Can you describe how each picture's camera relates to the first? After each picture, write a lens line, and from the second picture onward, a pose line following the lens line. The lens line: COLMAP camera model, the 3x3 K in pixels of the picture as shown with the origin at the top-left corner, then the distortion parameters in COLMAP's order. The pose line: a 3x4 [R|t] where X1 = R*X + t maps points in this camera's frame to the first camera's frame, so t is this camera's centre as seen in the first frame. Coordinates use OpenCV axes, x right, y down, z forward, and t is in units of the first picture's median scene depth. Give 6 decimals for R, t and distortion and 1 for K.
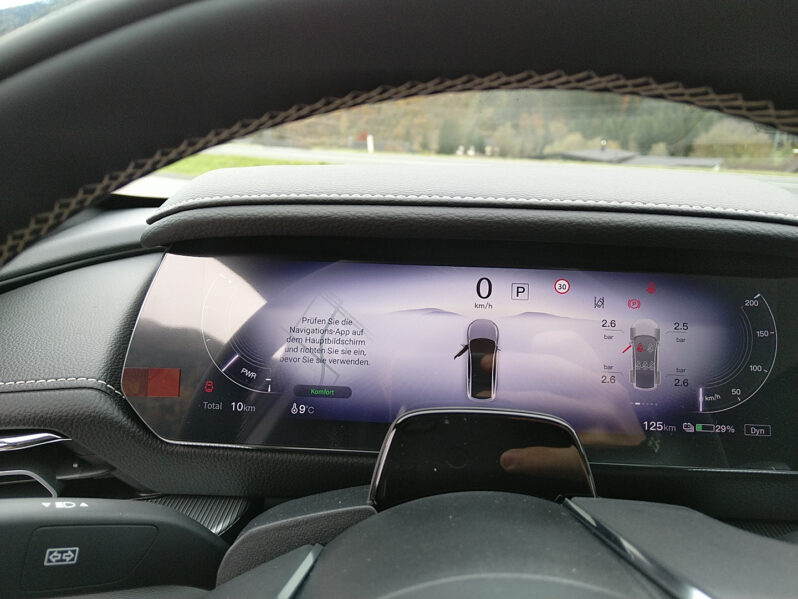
lens RADIAL K [[617.8, 0, 403.8], [0, 617.8, 297.0], [0, 0, 1]] dist [0.008586, -0.015569]
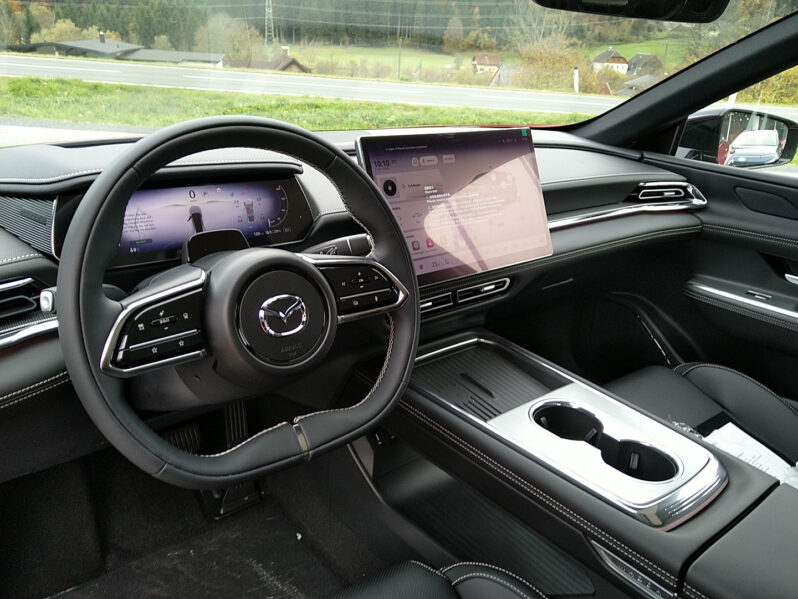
lens RADIAL K [[617.8, 0, 391.4], [0, 617.8, 321.0], [0, 0, 1]] dist [0.008586, -0.015569]
pose [[0.757319, -0.242613, 0.606306, -0.981980], [0.120838, 0.964457, 0.234993, -0.010511], [-0.641768, -0.104700, 0.759718, -1.672770]]
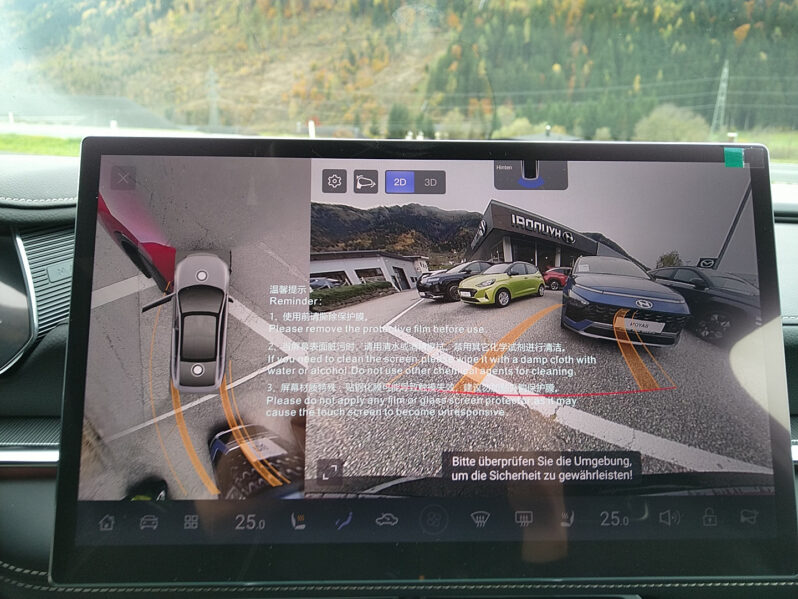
lens RADIAL K [[617.8, 0, 398.2], [0, 617.8, 305.8], [0, 0, 1]] dist [0.008586, -0.015569]
pose [[0.998217, -0.020664, 0.055989, 1.151676], [0.018634, 0.999158, 0.036544, 0.047795], [-0.056697, -0.035436, 0.997762, -0.696672]]
